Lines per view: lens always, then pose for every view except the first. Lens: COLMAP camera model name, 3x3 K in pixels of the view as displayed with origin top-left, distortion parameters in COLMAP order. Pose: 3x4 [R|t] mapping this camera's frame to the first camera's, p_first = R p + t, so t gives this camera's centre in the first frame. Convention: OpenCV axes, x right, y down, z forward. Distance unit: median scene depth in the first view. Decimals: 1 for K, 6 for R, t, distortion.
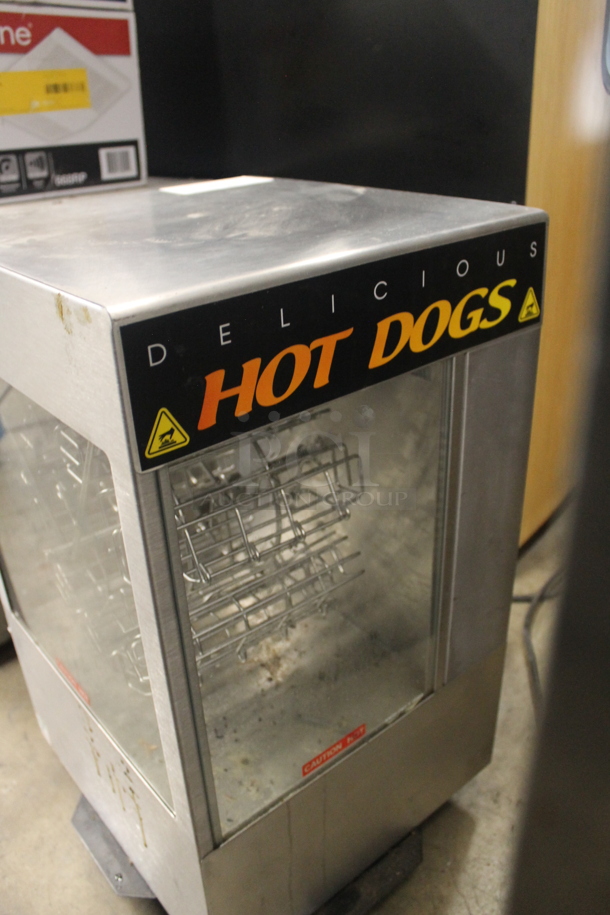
lens RADIAL K [[762.4, 0, 311.6], [0, 762.4, 457.4], [0, 0, 1]] dist [-0.174881, 0.140570]
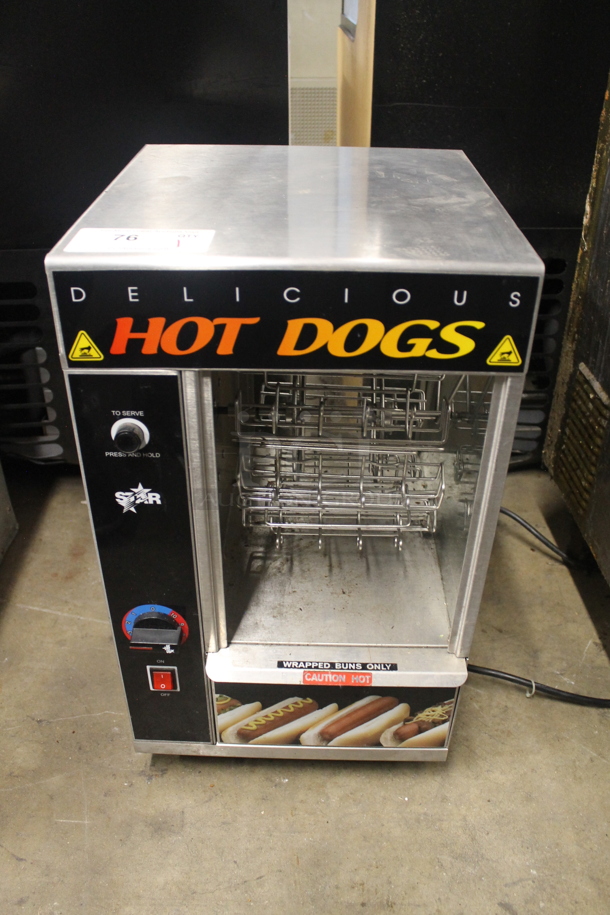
lens RADIAL K [[768.6, 0, 314.7], [0, 768.6, 458.8], [0, 0, 1]] dist [-0.168702, 0.133653]
pose [[0.755190, 0.408963, -0.512287, 0.846827], [-0.337744, 0.912550, 0.230610, -0.279287], [0.561799, -0.001132, 0.827273, 0.039330]]
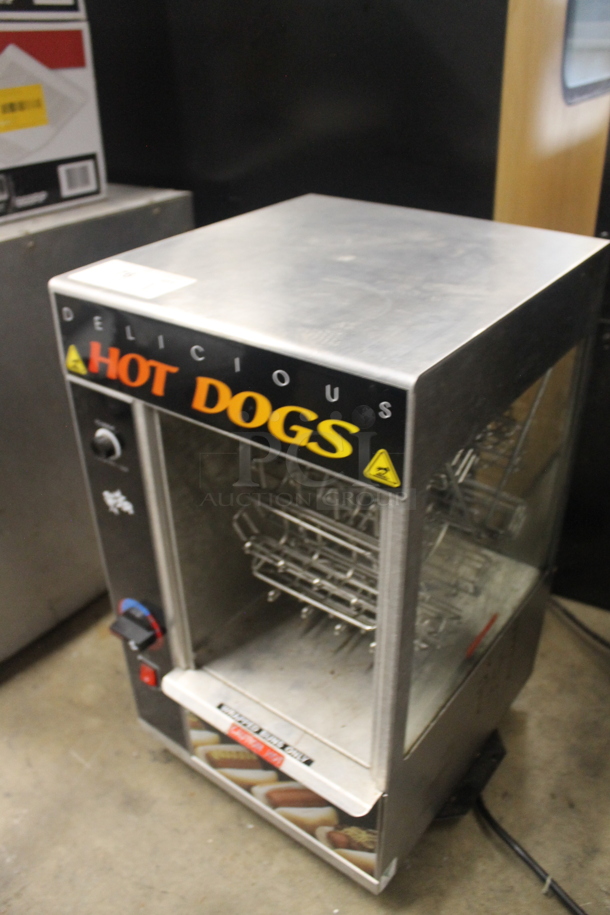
lens RADIAL K [[762.4, 0, 311.6], [0, 762.4, 457.4], [0, 0, 1]] dist [-0.174881, 0.140570]
pose [[0.223429, 0.533054, -0.816047, 1.232146], [-0.435917, 0.803467, 0.405484, -0.670023], [0.871812, 0.265133, 0.411885, 0.719132]]
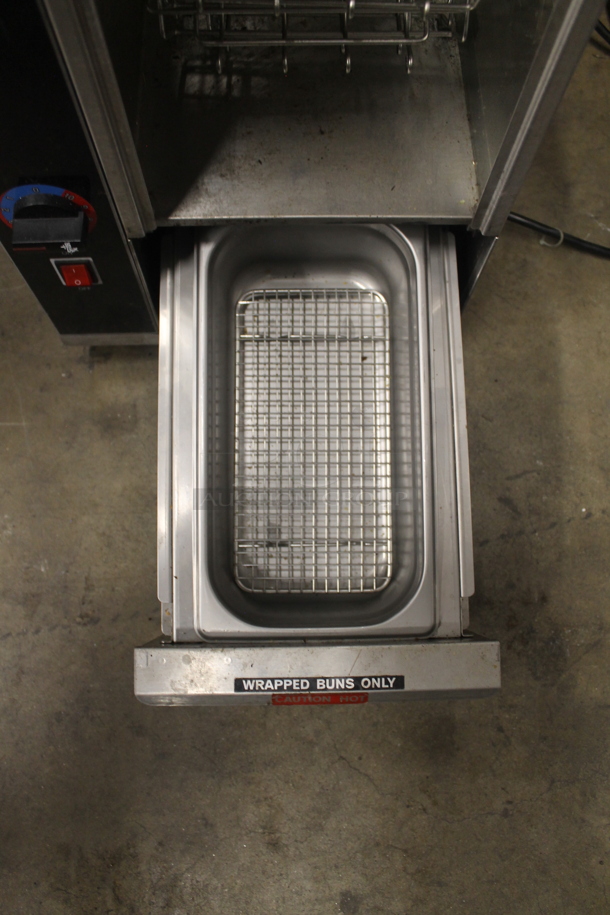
lens RADIAL K [[762.4, 0, 311.6], [0, 762.4, 457.4], [0, 0, 1]] dist [-0.174881, 0.140570]
pose [[0.776748, 0.617908, -0.121868, 0.552425], [-0.331792, 0.565937, 0.754738, -0.195793], [0.535328, -0.545807, 0.644607, 0.515585]]
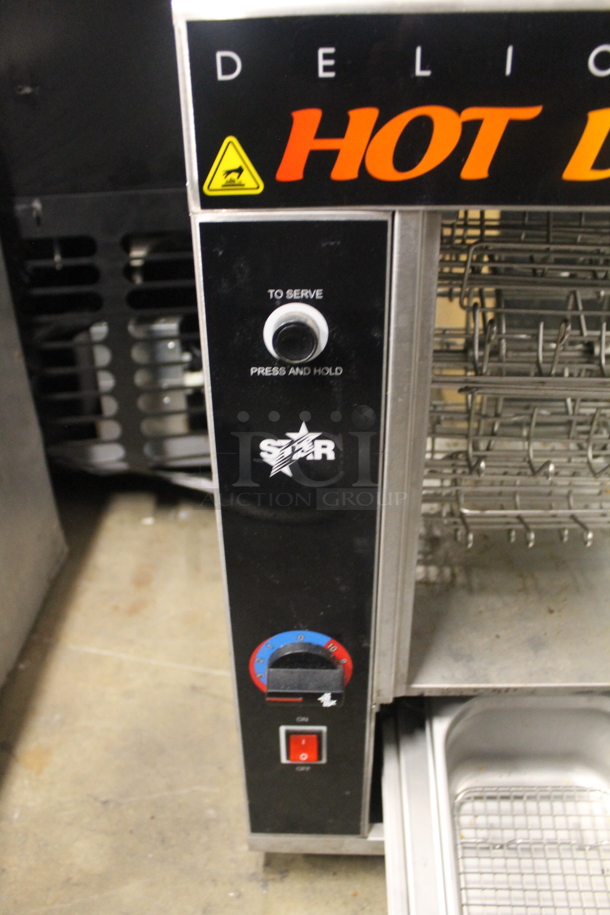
lens RADIAL K [[762.4, 0, 311.6], [0, 762.4, 457.4], [0, 0, 1]] dist [-0.174881, 0.140570]
pose [[0.743333, 0.357555, -0.565342, 0.400065], [-0.312493, 0.932878, 0.179128, 0.079432], [0.591443, 0.043514, 0.805172, 0.343295]]
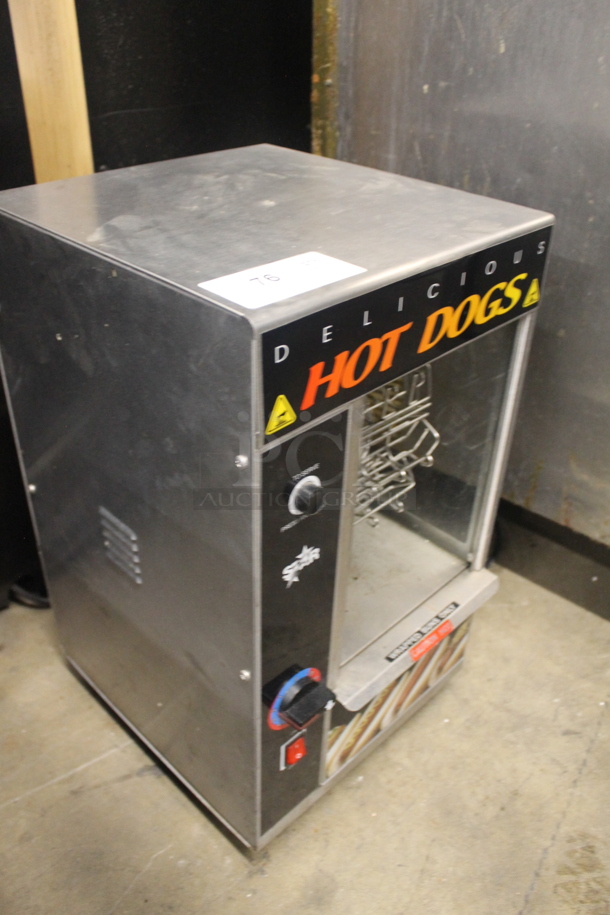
lens RADIAL K [[762.4, 0, 311.6], [0, 762.4, 457.4], [0, 0, 1]] dist [-0.174881, 0.140570]
pose [[0.993510, 0.004939, 0.113634, -0.245214], [-0.017737, 0.993562, 0.111892, -0.088602], [-0.112350, -0.113181, 0.987202, -0.209728]]
